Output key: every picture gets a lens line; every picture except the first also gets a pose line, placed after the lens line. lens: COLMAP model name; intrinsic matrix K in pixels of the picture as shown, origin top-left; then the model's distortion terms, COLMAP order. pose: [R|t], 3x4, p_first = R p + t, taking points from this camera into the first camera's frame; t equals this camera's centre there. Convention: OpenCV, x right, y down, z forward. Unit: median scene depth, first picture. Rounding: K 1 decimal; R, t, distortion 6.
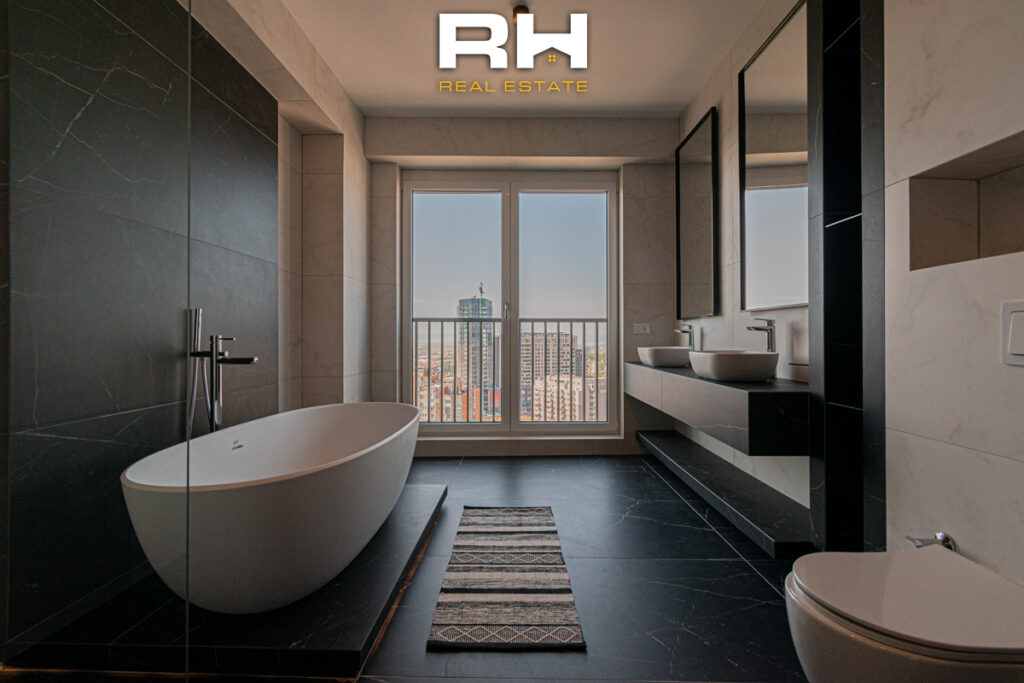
lens RADIAL K [[457.5, 0, 512.6], [0, 457.5, 338.3], [0, 0, 1]] dist [-0.004018, 0.000211]
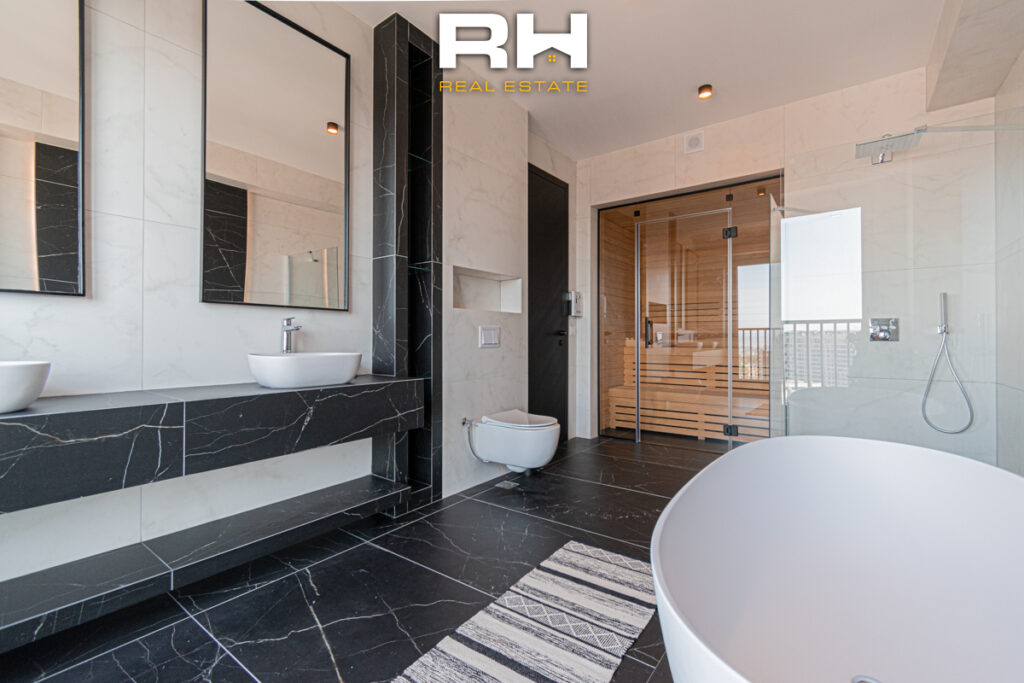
lens RADIAL K [[457.5, 0, 507.9], [0, 457.5, 338.2], [0, 0, 1]] dist [-0.004018, 0.000211]
pose [[-0.811926, -0.003696, 0.583749, -0.477640], [-0.005054, 0.999987, -0.000698, -0.001048], [-0.583739, -0.003517, -0.811934, 2.030840]]
